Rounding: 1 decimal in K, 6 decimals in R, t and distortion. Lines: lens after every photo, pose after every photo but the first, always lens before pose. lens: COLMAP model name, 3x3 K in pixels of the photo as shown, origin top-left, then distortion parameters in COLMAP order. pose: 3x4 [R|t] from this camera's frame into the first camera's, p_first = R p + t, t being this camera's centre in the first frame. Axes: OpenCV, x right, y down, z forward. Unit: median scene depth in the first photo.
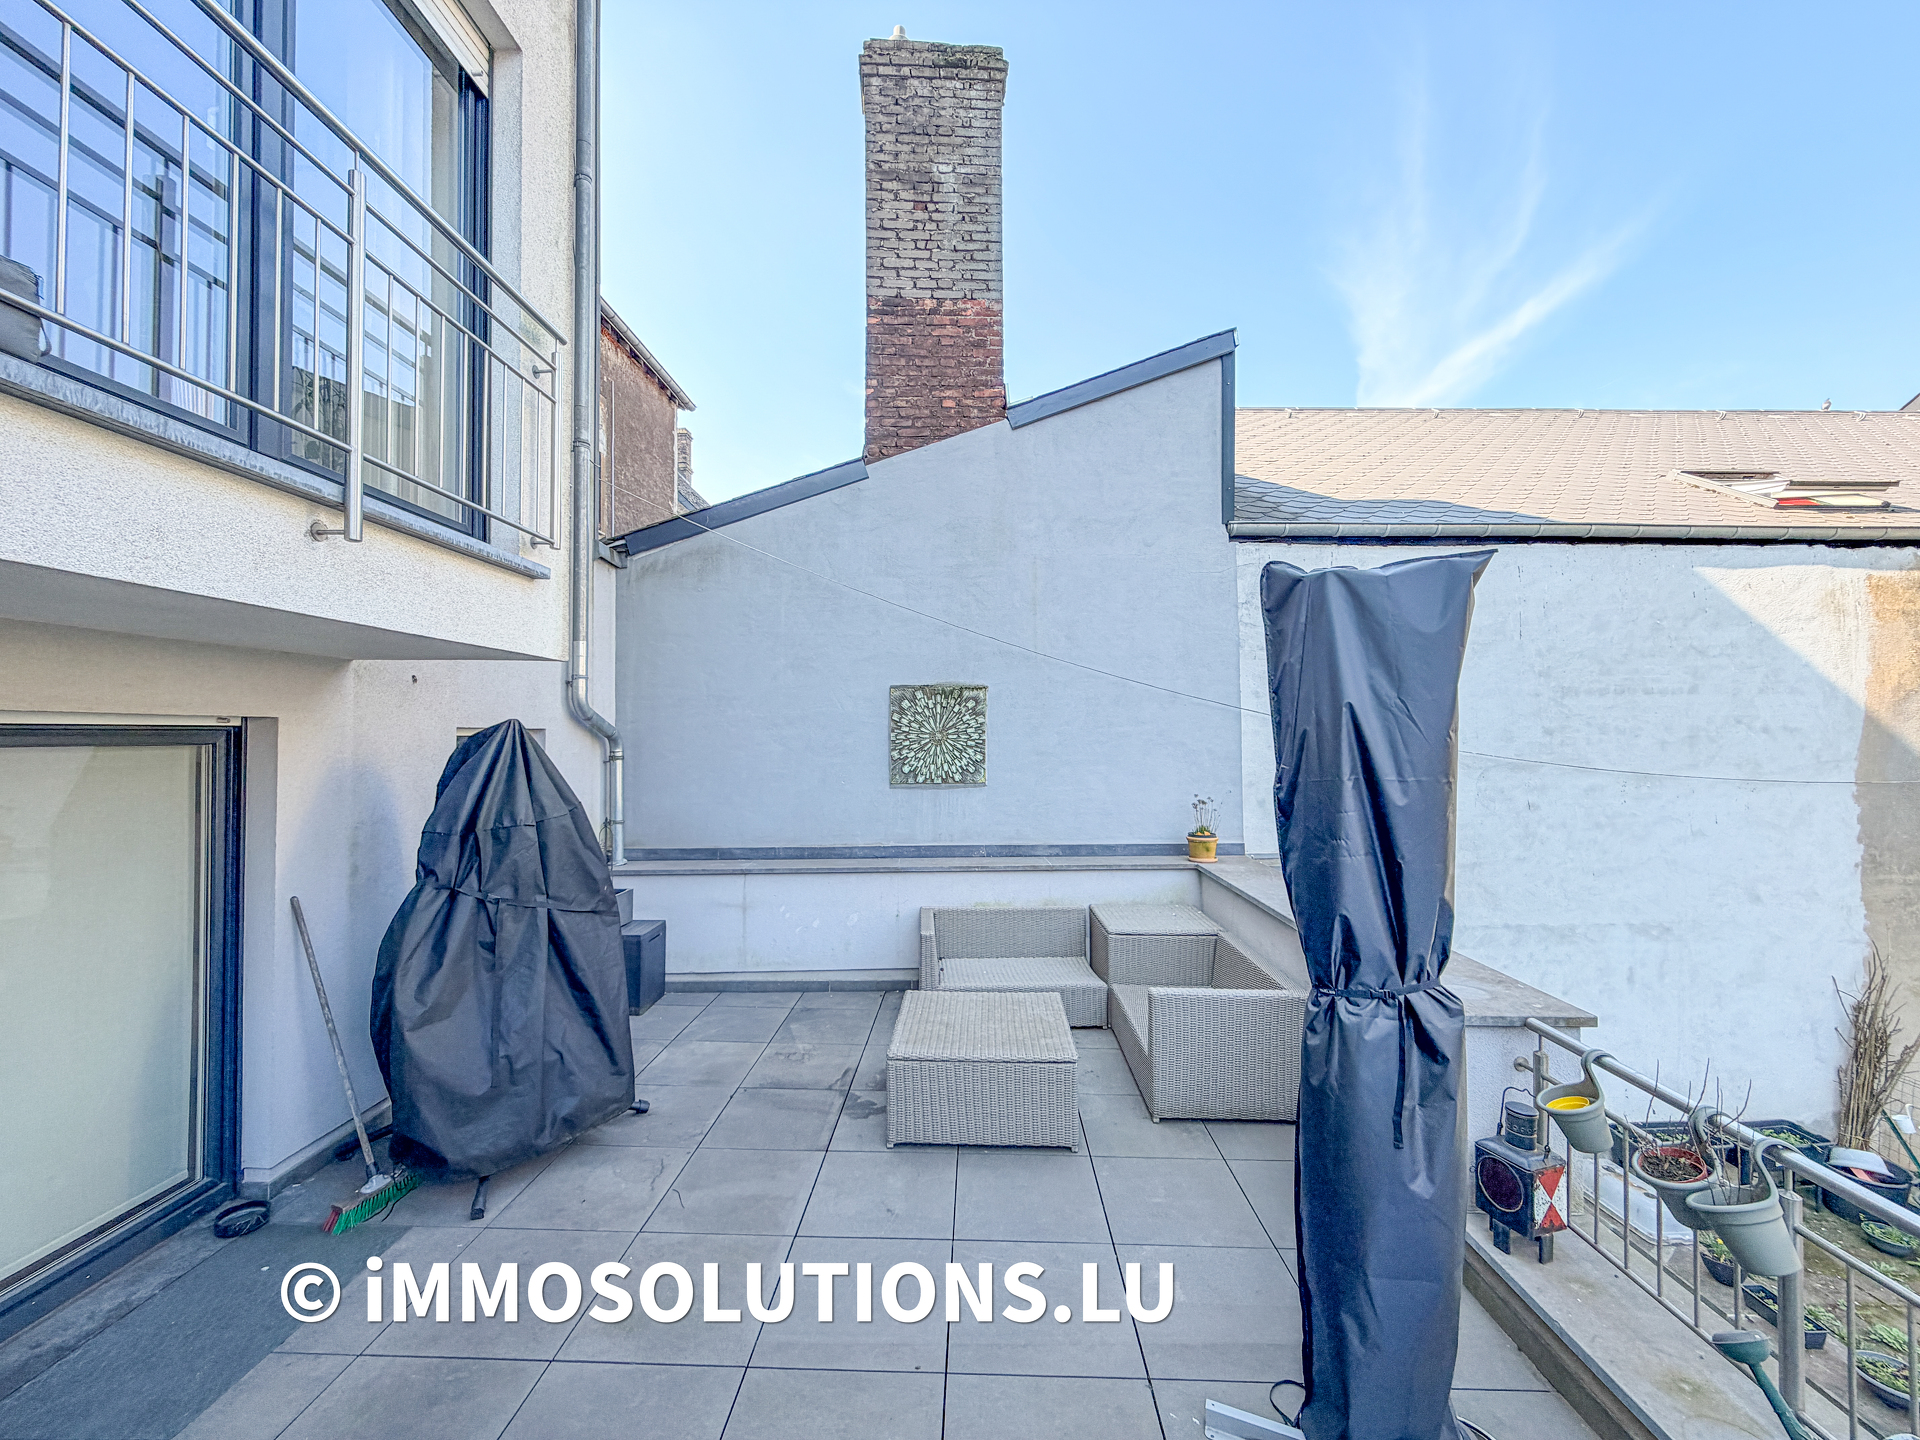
lens RADIAL K [[769.6, 0, 954.7], [0, 769.6, 721.3], [0, 0, 1]] dist [0.000689, 0.000409]
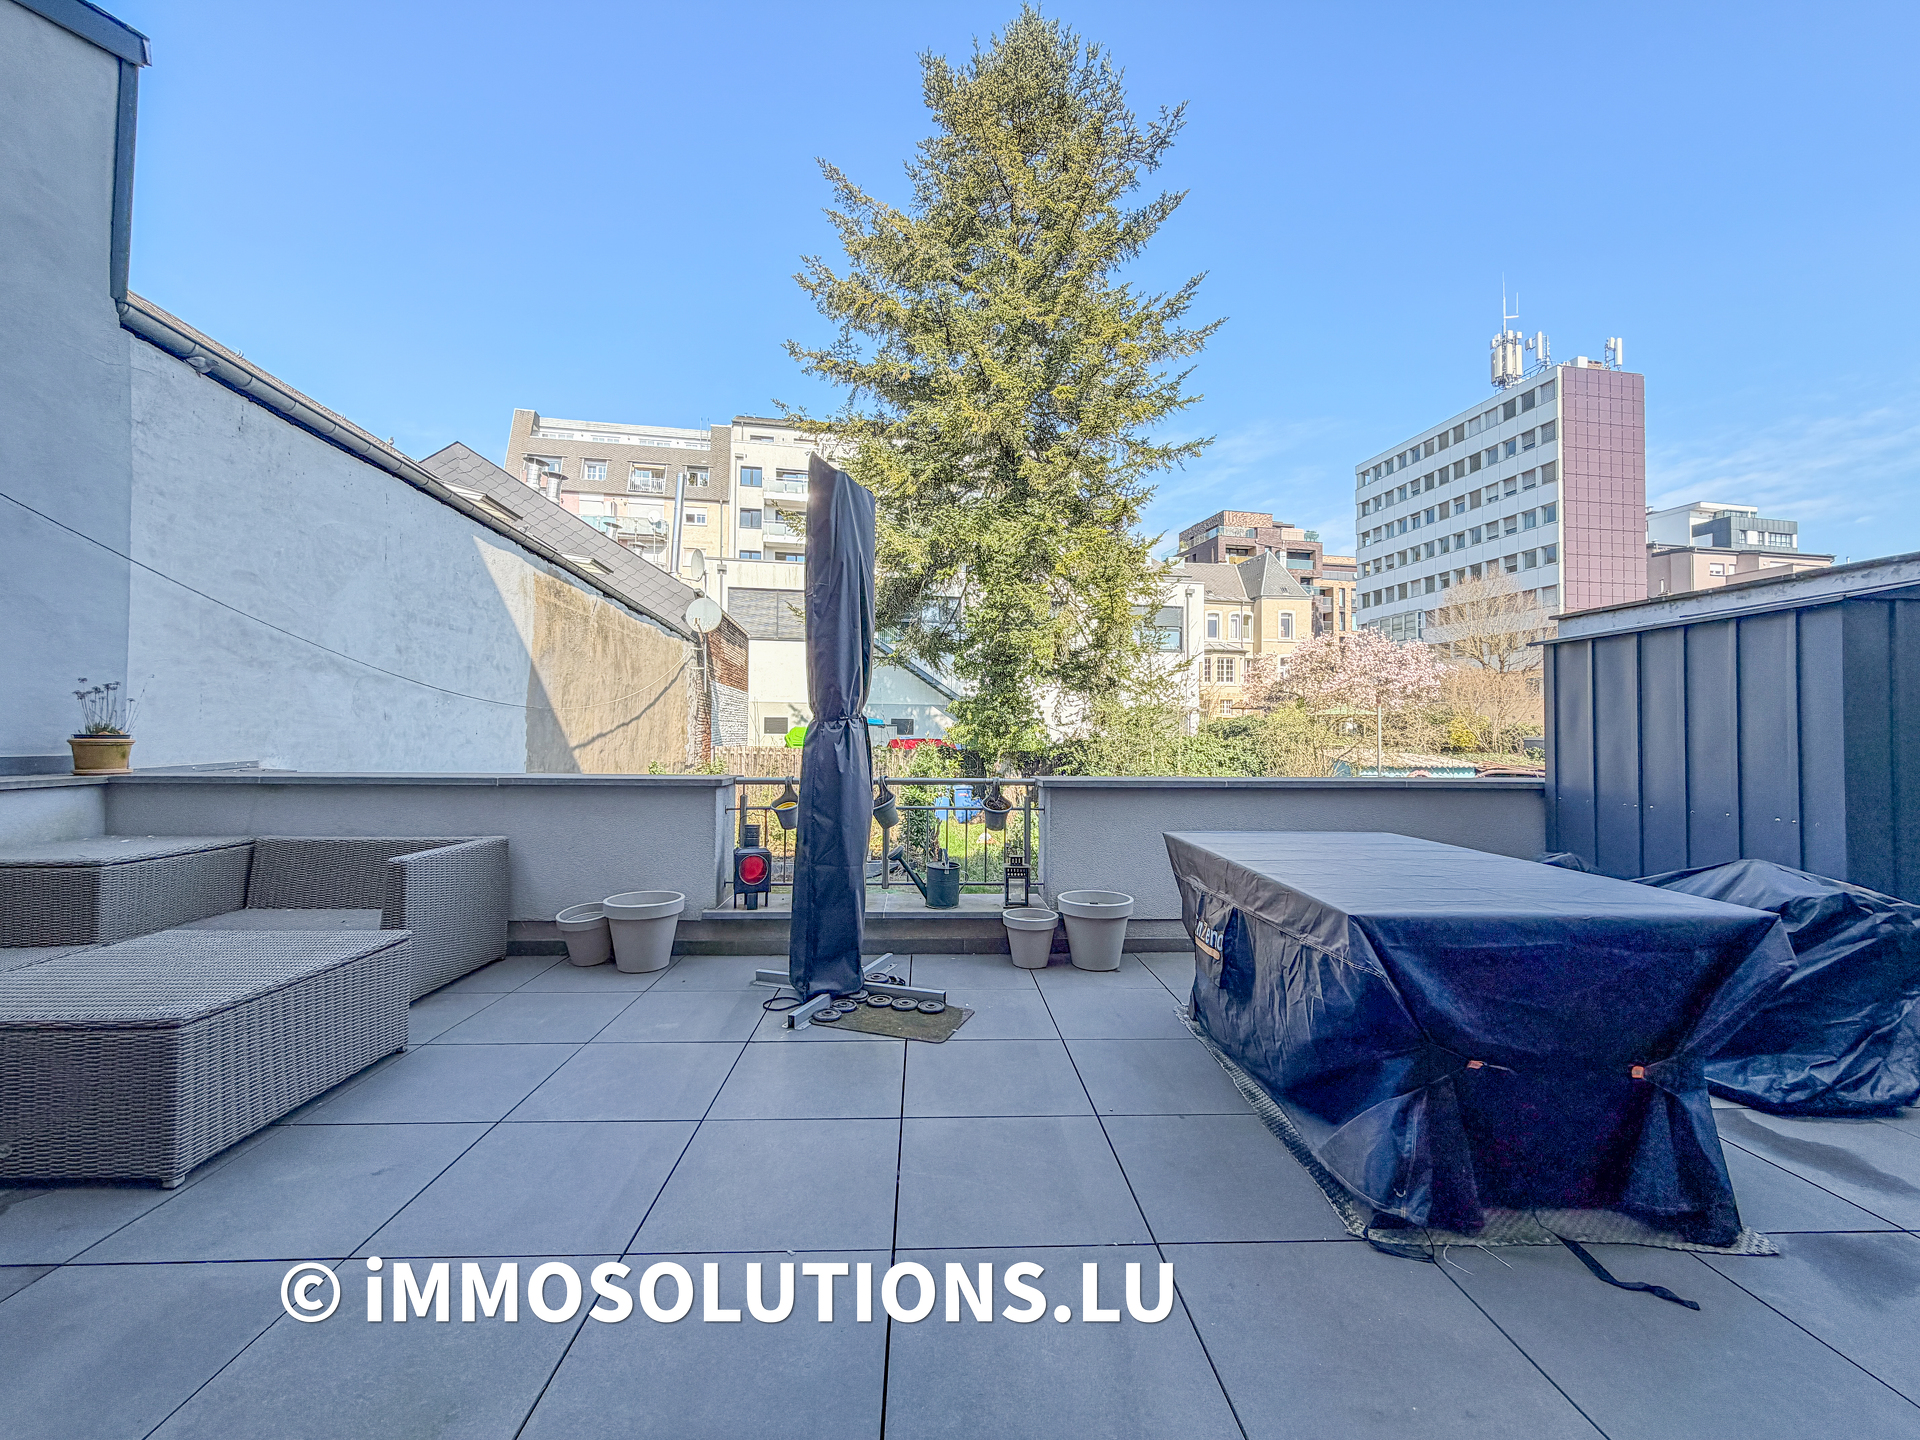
lens RADIAL K [[769.6, 0, 949.4], [0, 769.6, 721.3], [0, 0, 1]] dist [0.000689, 0.000409]
pose [[-0.069296, 0.024708, 0.997290, -0.387997], [-0.023169, 0.999384, -0.026369, 0.127226], [-0.997327, -0.024934, -0.068681, 0.282161]]
